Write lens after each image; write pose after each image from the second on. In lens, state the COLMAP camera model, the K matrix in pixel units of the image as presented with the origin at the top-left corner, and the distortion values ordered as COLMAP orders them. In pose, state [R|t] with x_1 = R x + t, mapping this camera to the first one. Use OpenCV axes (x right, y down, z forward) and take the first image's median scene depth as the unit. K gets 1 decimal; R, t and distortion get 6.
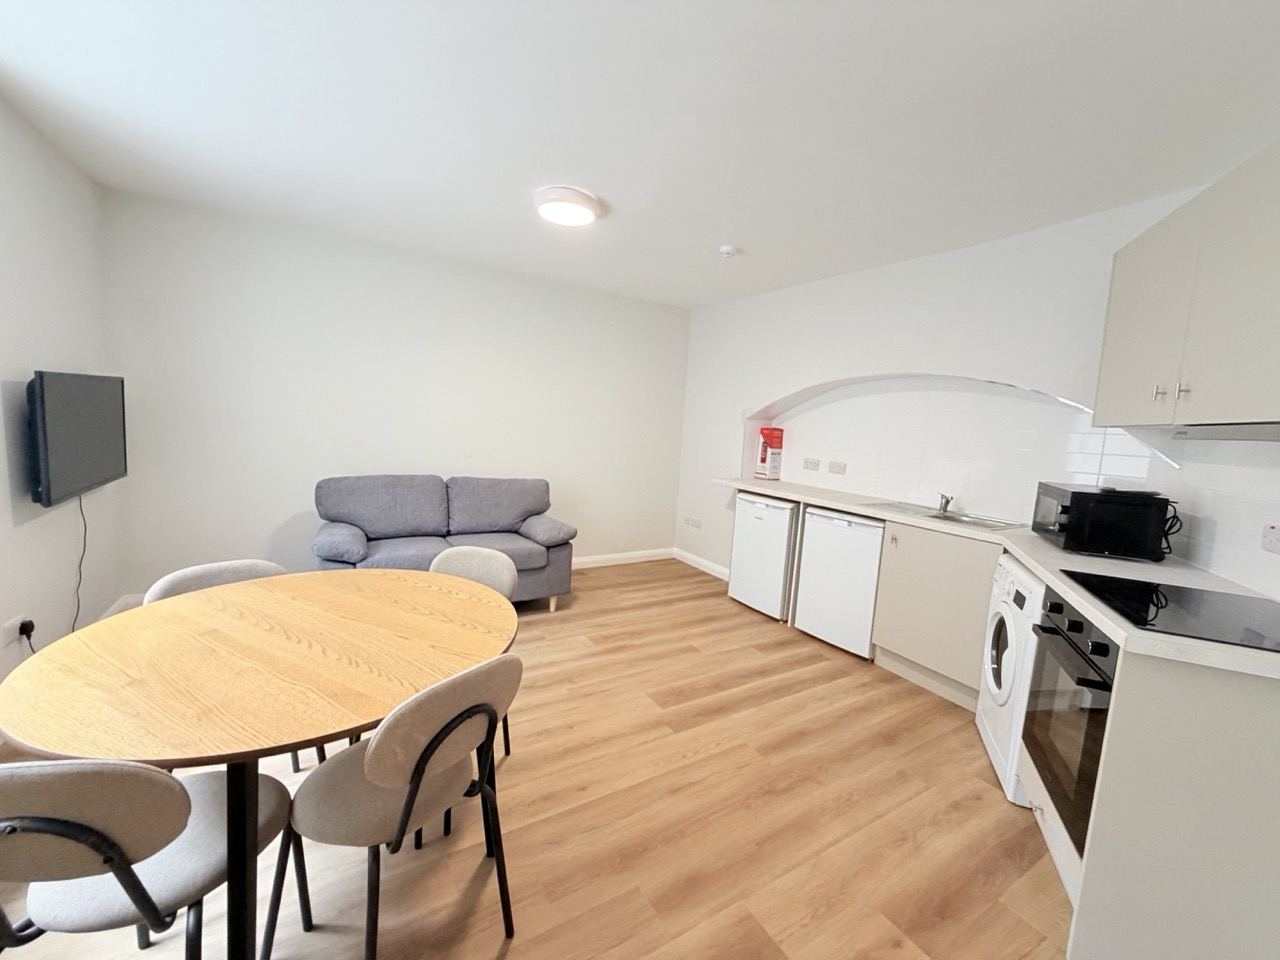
lens RADIAL K [[509.5, 0, 637.3], [0, 509.5, 481.9], [0, 0, 1]] dist [-0.000620, 0.000135]
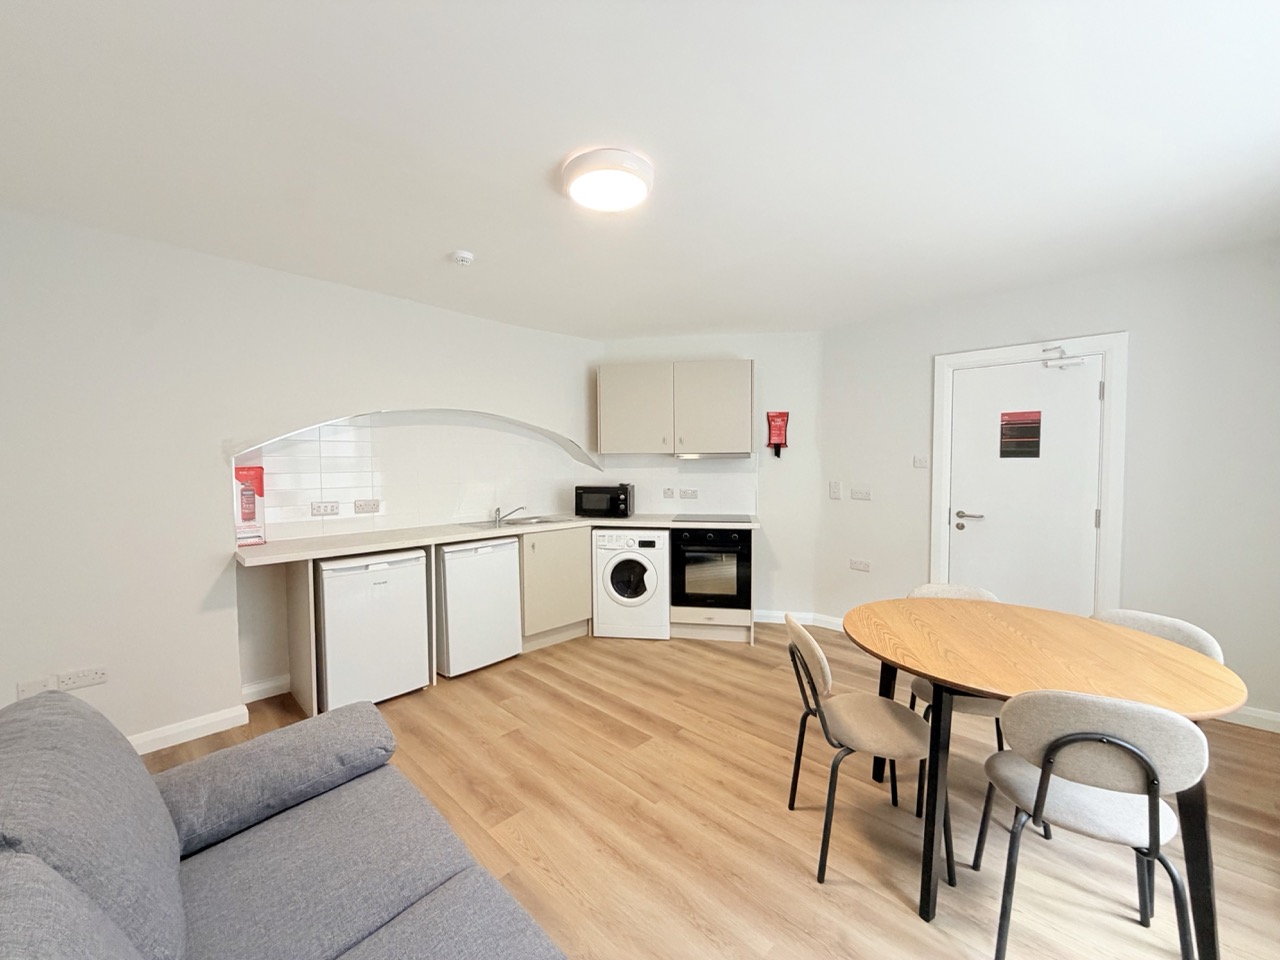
lens RADIAL K [[509.5, 0, 637.3], [0, 509.5, 481.9], [0, 0, 1]] dist [-0.000620, 0.000135]
pose [[-0.255943, -0.096625, 0.961851, -0.774151], [0.099016, 0.987138, 0.125513, -0.181780], [-0.961608, 0.127363, -0.243084, 1.042198]]
